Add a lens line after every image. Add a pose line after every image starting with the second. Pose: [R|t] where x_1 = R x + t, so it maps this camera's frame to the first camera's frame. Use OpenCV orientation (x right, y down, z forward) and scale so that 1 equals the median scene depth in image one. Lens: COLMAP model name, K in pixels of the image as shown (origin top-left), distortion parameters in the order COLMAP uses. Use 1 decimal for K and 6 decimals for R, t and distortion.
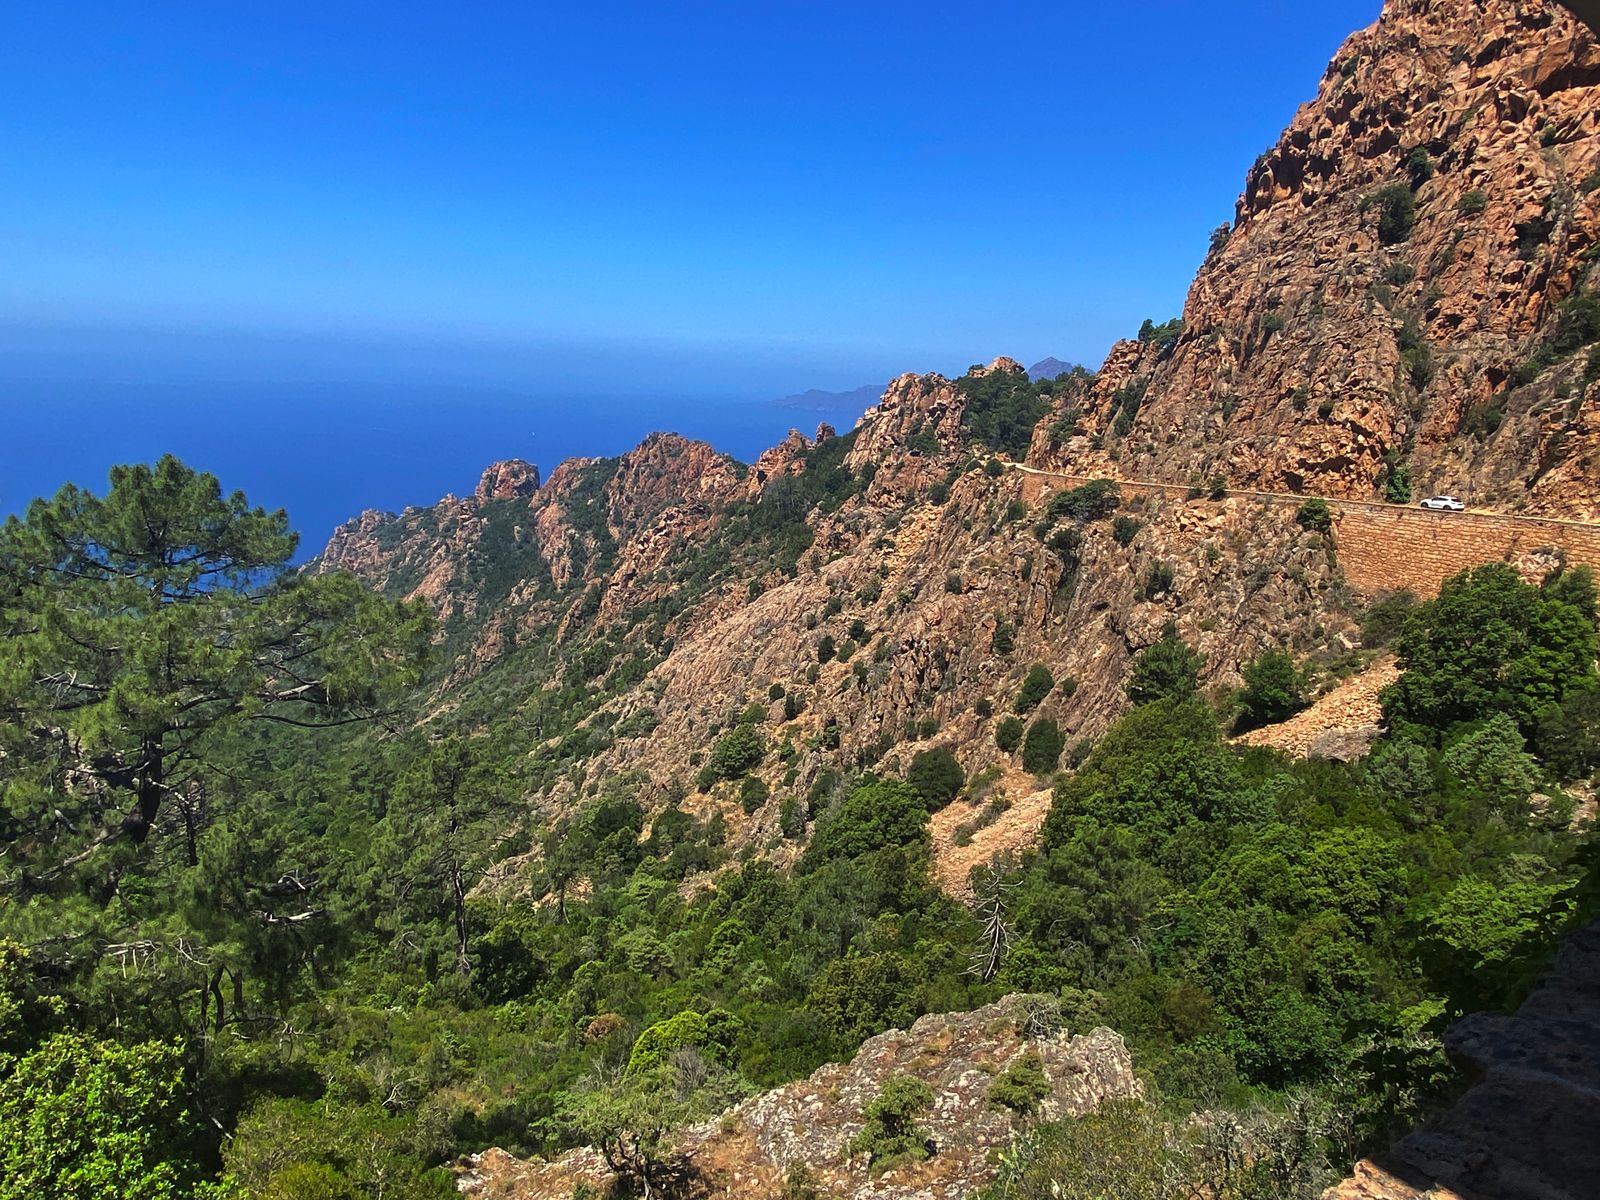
lens RADIAL K [[1050.7, 0, 804.5], [0, 1050.7, 605.0], [0, 0, 1]] dist [0.022683, -0.017742]
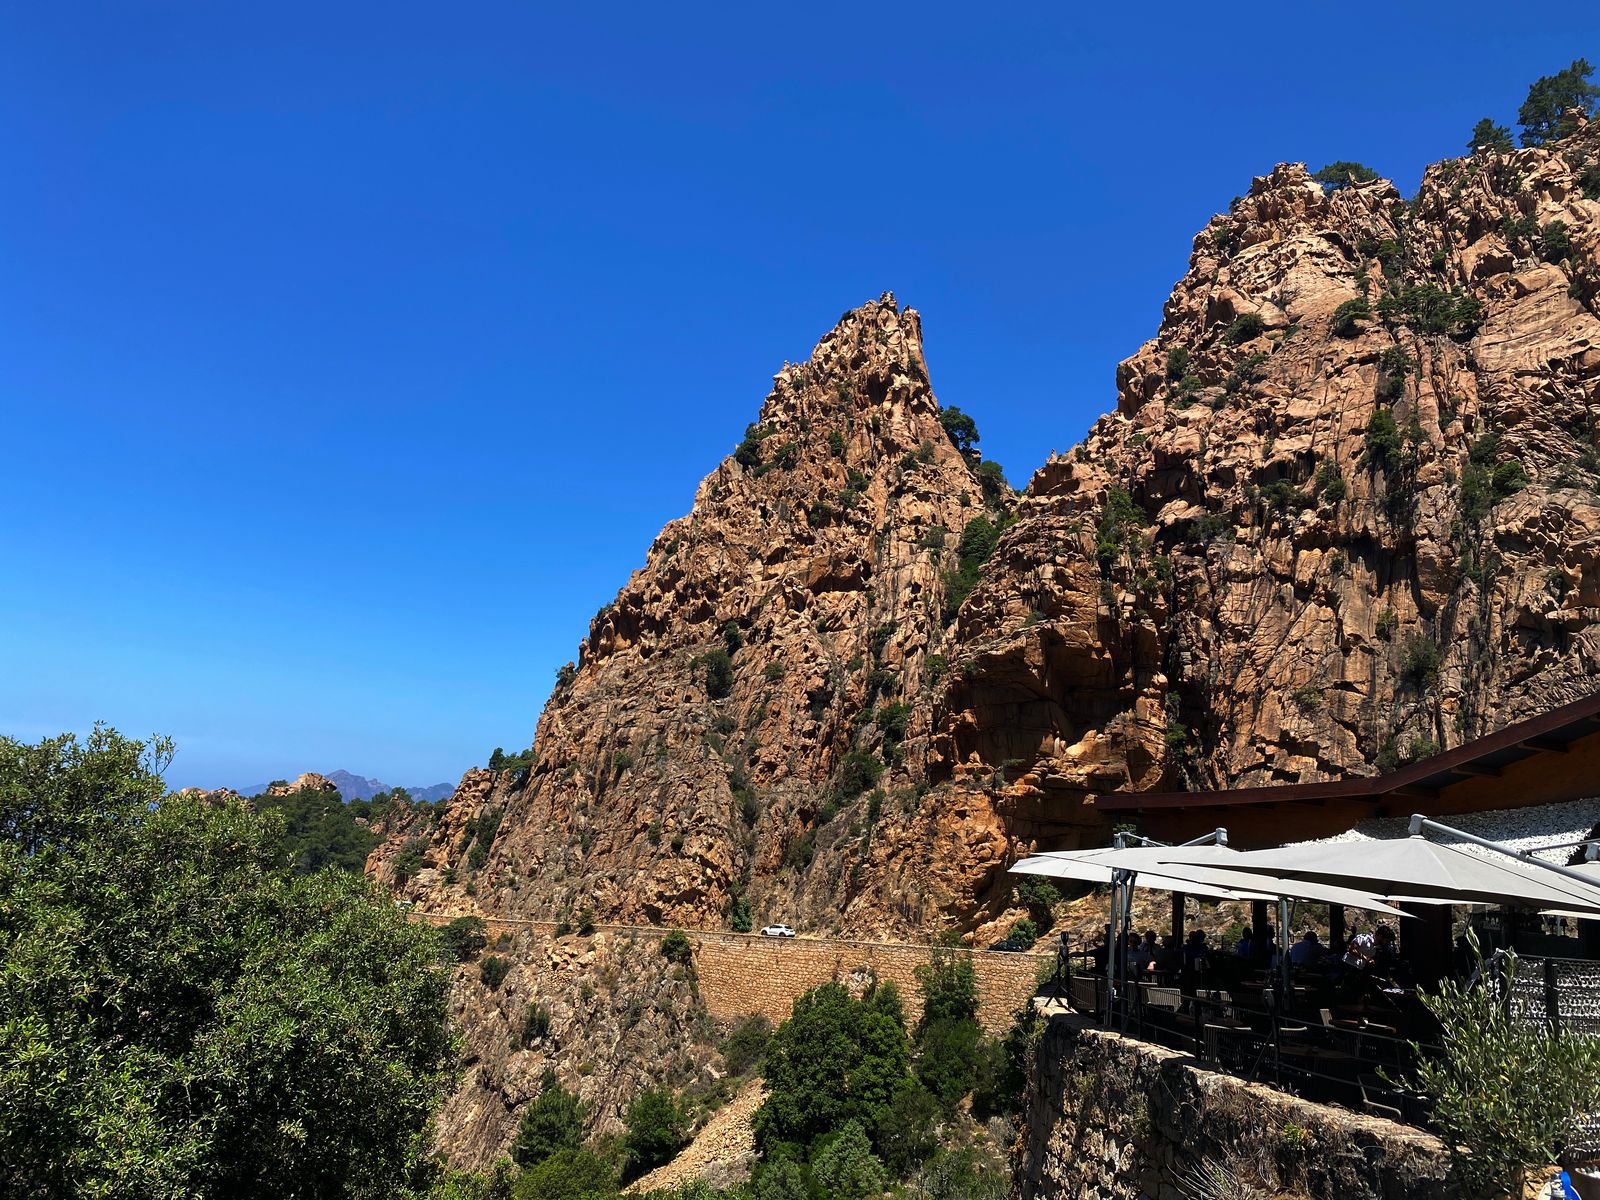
lens RADIAL K [[1194.6, 0, 799.5], [0, 1194.6, 595.1], [0, 0, 1]] dist [-0.004590, -0.002675]
pose [[0.836071, 0.112483, 0.536966, -0.081571], [0.094416, 0.934652, -0.342798, 0.005659], [-0.540436, 0.337302, 0.770816, -0.086415]]
